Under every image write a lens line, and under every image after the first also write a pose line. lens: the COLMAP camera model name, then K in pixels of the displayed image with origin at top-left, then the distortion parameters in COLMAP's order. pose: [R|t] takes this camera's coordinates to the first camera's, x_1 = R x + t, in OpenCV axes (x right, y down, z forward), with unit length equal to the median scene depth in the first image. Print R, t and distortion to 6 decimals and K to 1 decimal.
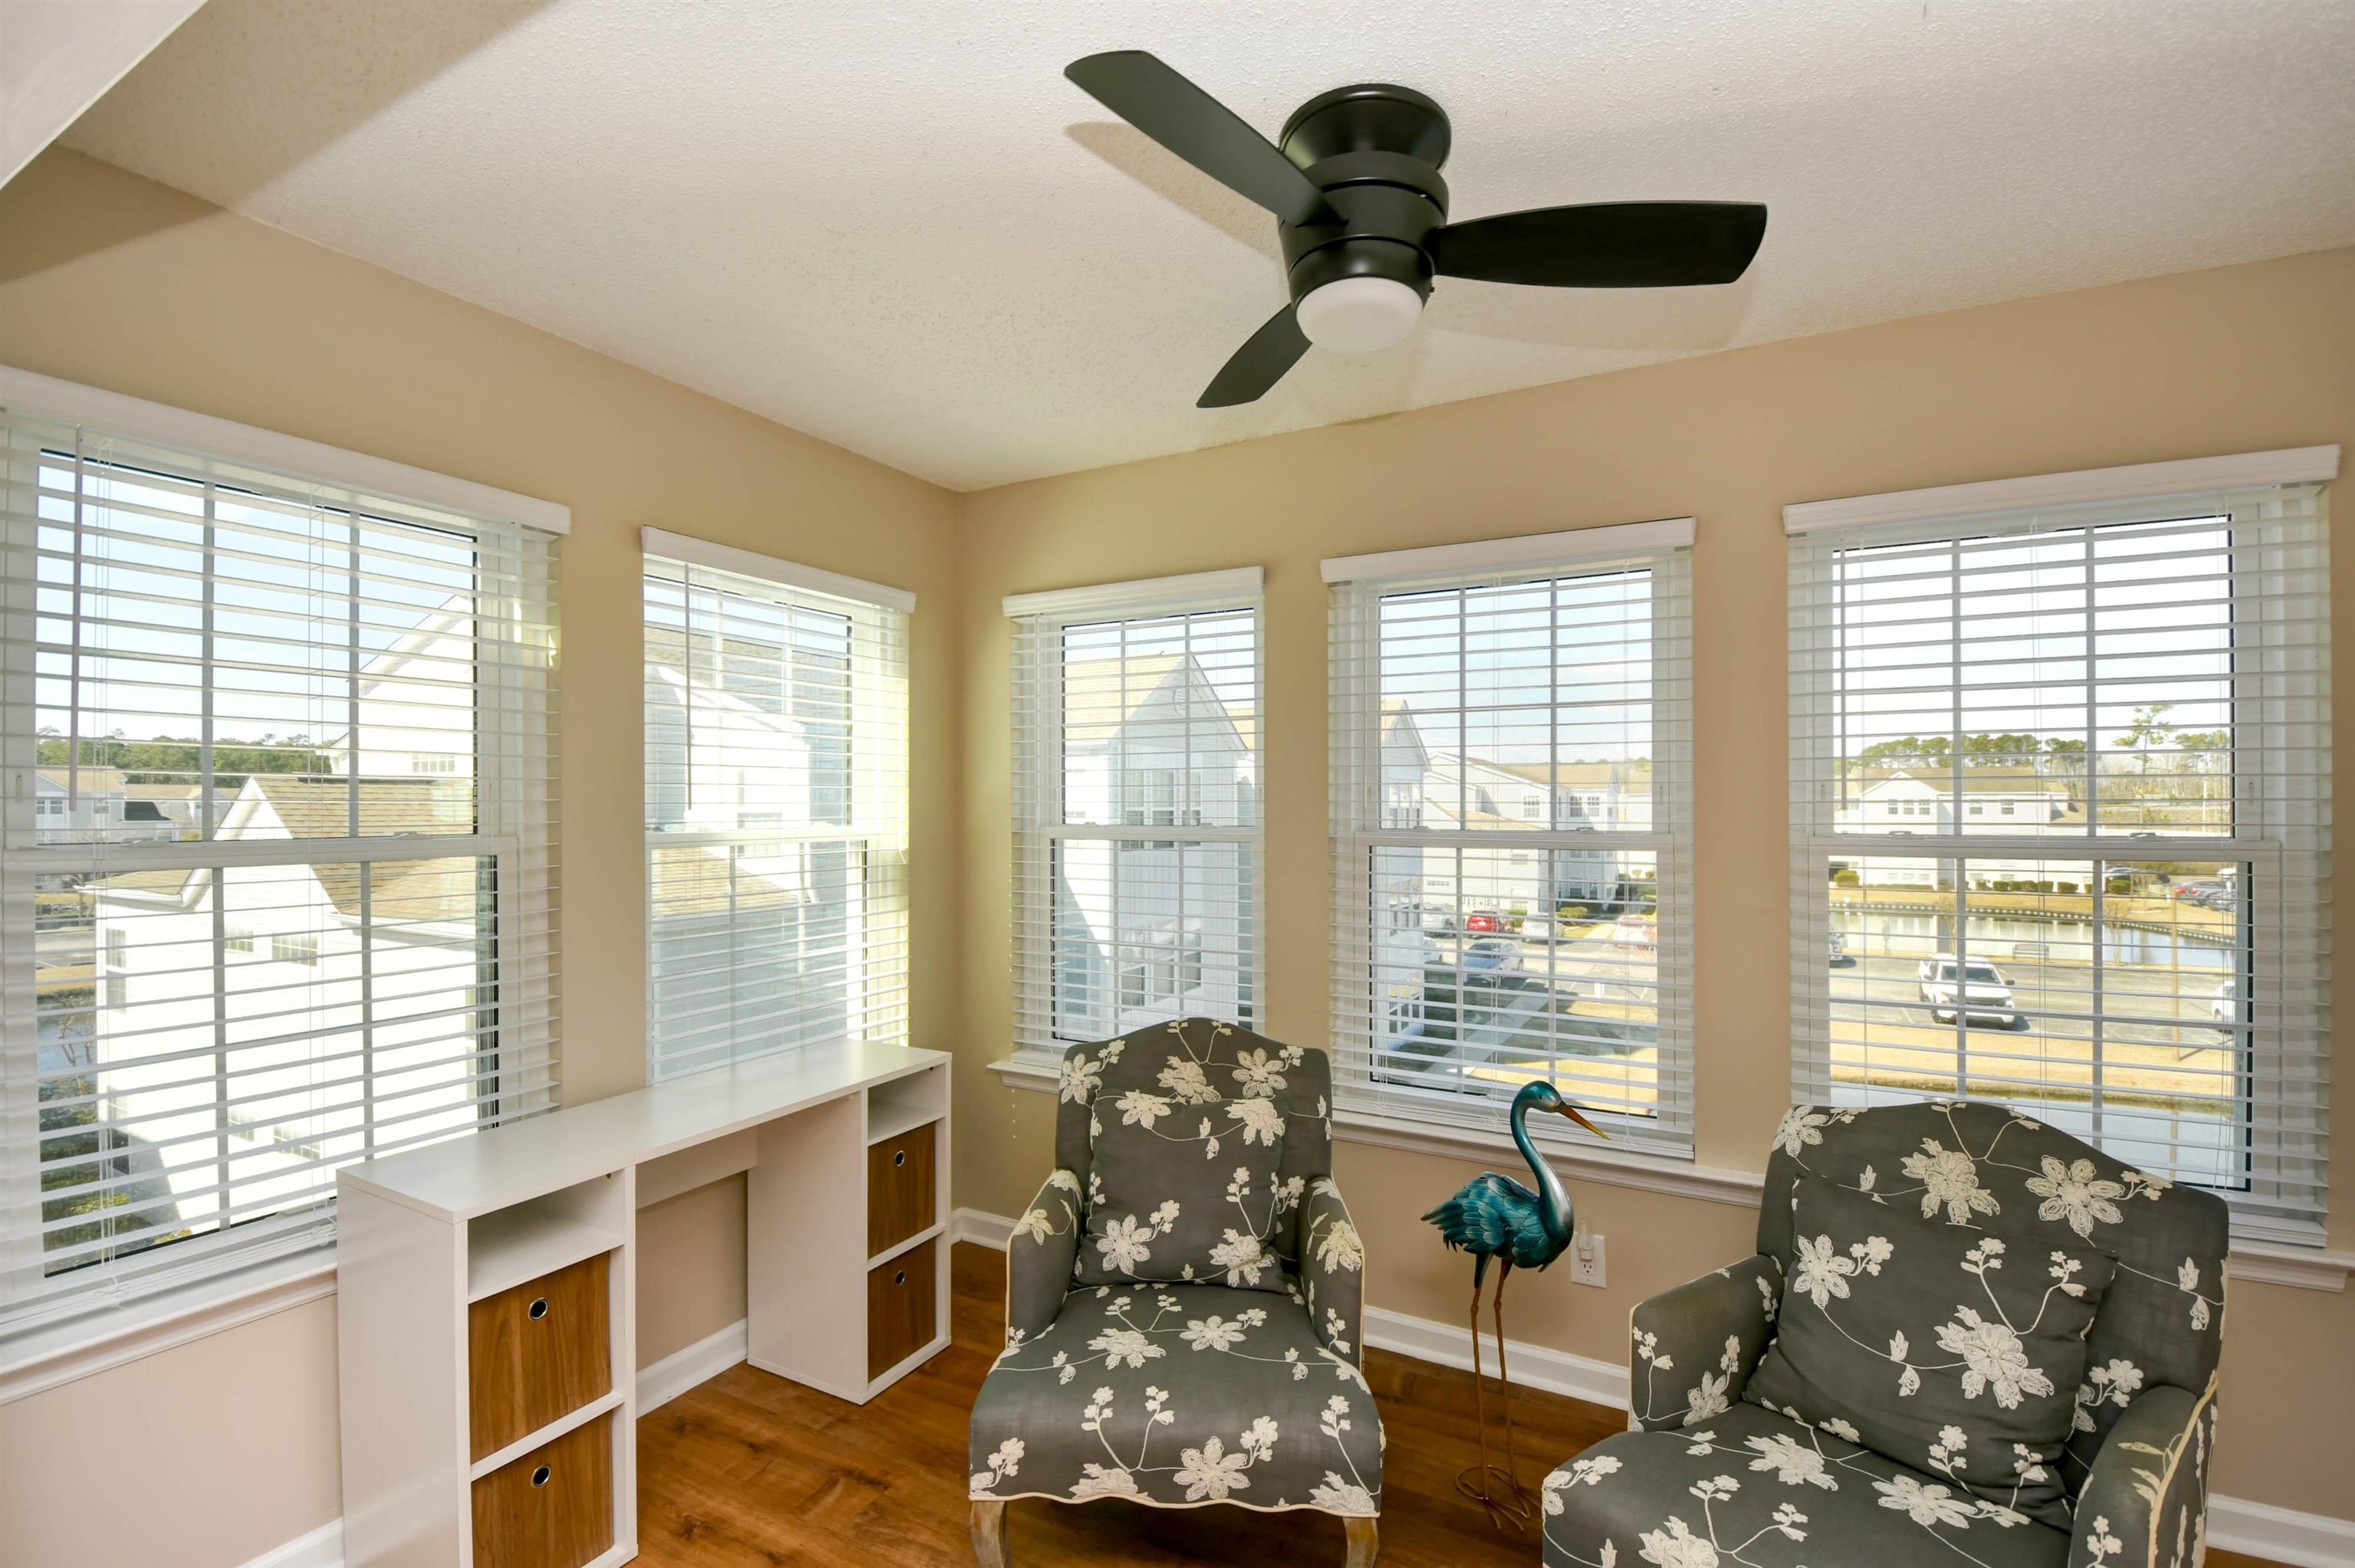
lens RADIAL K [[1037.5, 0, 1184.5], [0, 1037.5, 794.3], [0, 0, 1]] dist [0.026366, -0.028833]
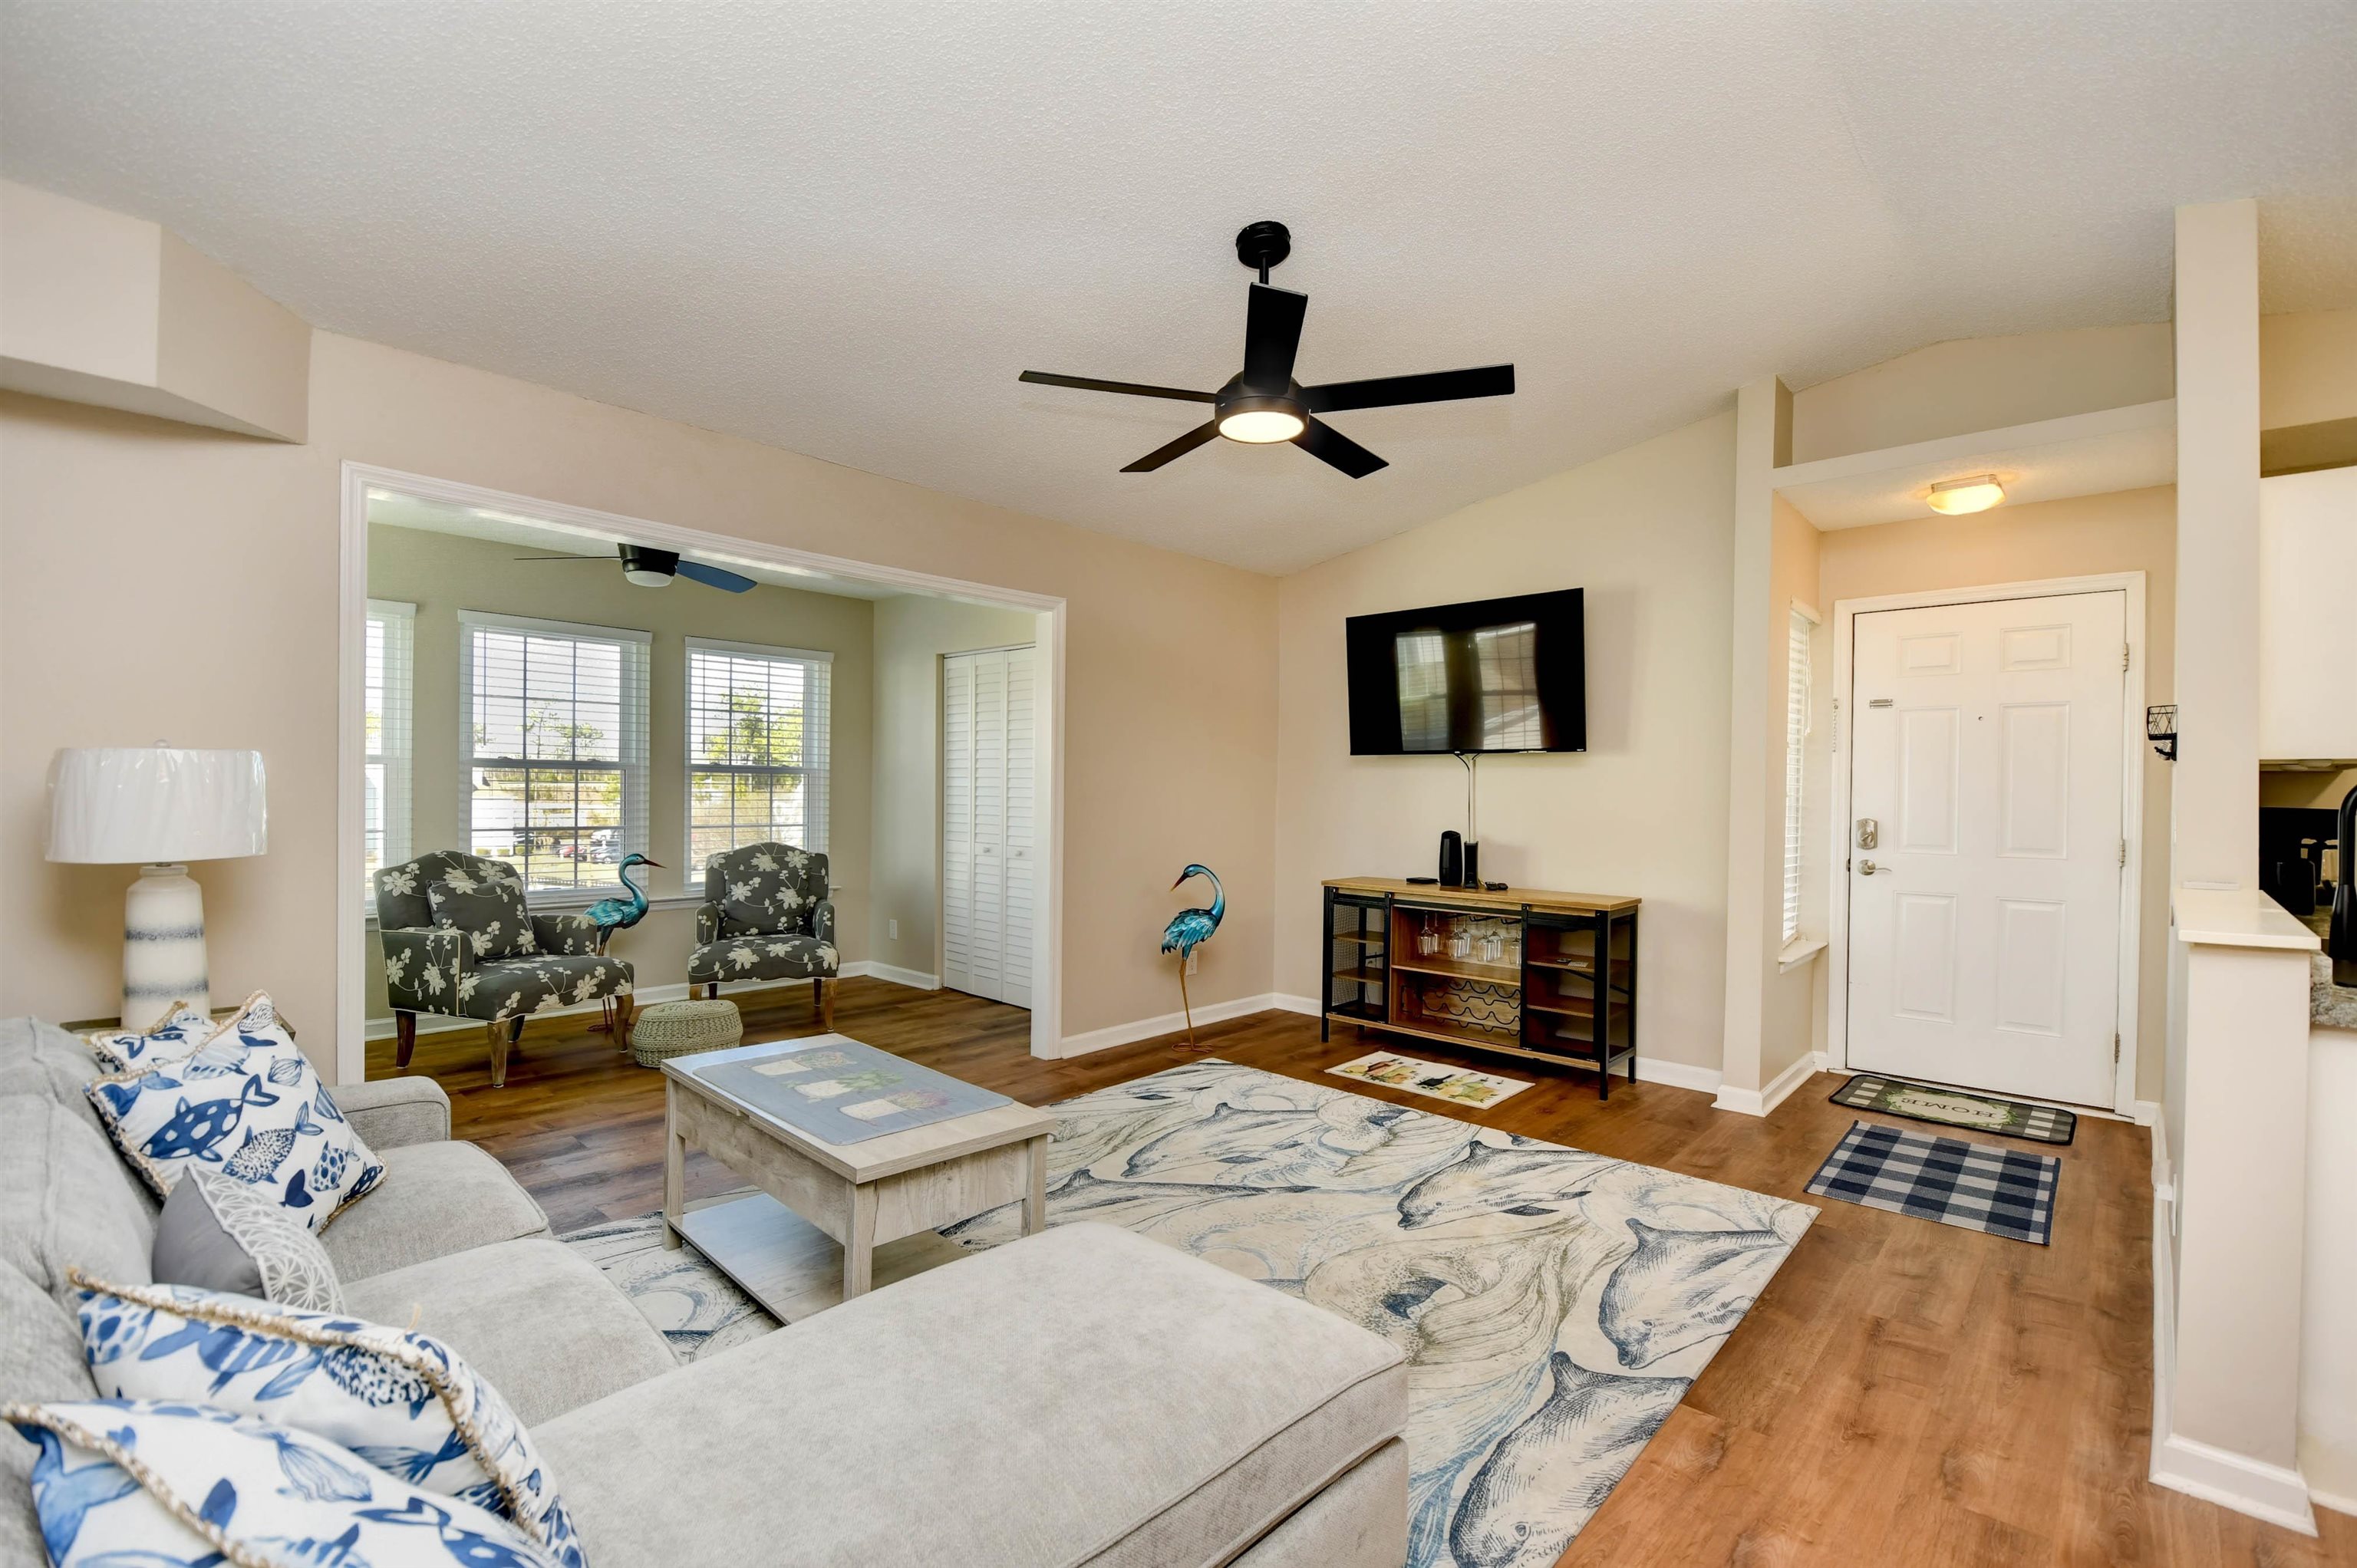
lens RADIAL K [[1031.0, 0, 1184.1], [0, 1031.0, 796.8], [0, 0, 1]] dist [0.000324, -0.000336]
pose [[0.262044, -0.001143, 0.965055, -1.682787], [-0.021180, 0.999752, 0.006935, 0.086168], [-0.964823, -0.022257, 0.261955, -0.923666]]
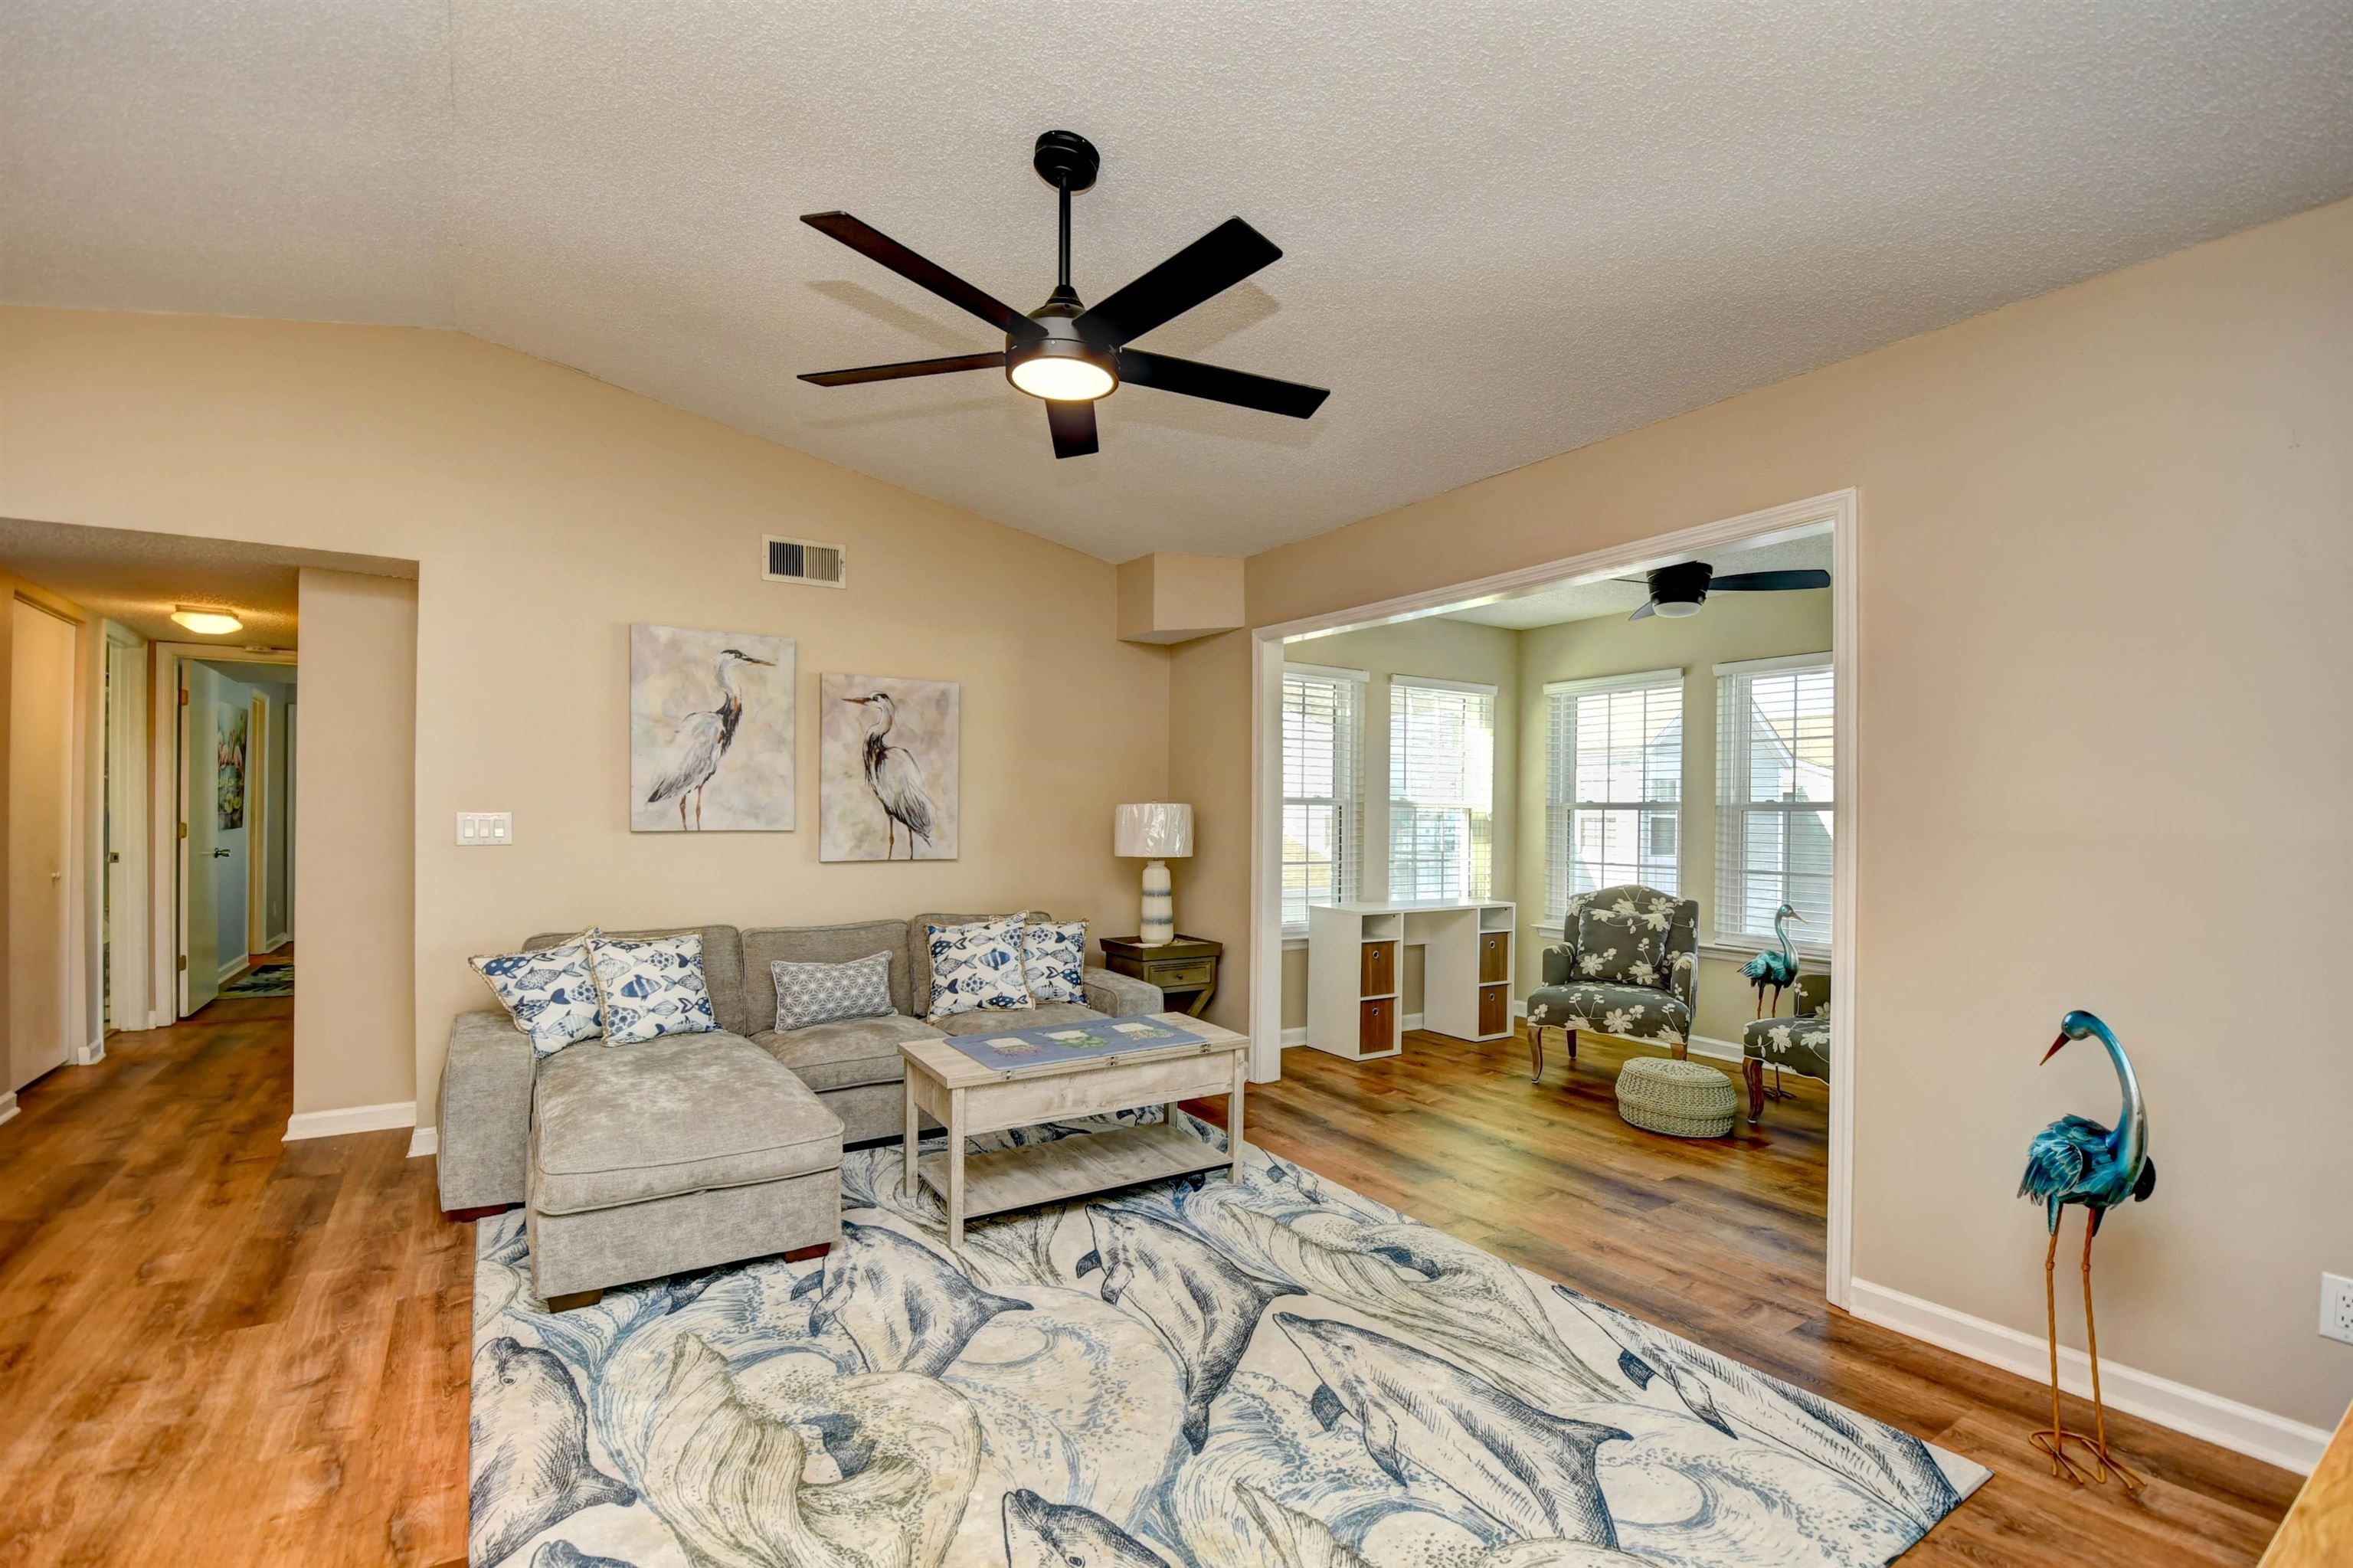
lens RADIAL K [[1036.8, 0, 1183.5], [0, 1036.8, 794.3], [0, 0, 1]] dist [0.026366, -0.028833]
pose [[0.873642, 0.002888, -0.486561, 0.287739], [-0.010512, 0.999861, -0.012940, 0.074006], [0.486456, 0.016420, 0.873551, -1.583026]]
